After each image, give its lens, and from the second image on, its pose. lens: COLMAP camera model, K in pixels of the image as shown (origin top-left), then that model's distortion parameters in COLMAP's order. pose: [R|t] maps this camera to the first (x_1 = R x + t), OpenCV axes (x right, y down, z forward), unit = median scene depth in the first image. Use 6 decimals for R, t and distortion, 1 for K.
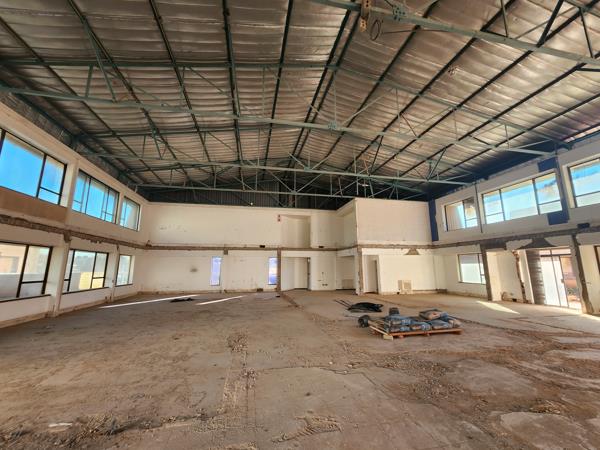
lens RADIAL K [[250.3, 0, 295.2], [0, 250.3, 229.7], [0, 0, 1]] dist [0.003987, 0.001273]
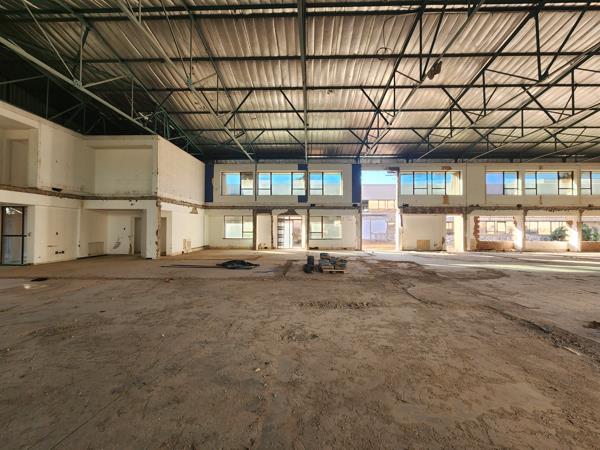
lens RADIAL K [[250.3, 0, 298.6], [0, 250.3, 238.5], [0, 0, 1]] dist [0.003987, 0.001273]
pose [[0.212565, -0.037449, 0.976429, -0.560478], [-0.151551, 0.985910, 0.070805, 0.086207], [-0.965323, -0.163030, 0.203895, 0.500468]]
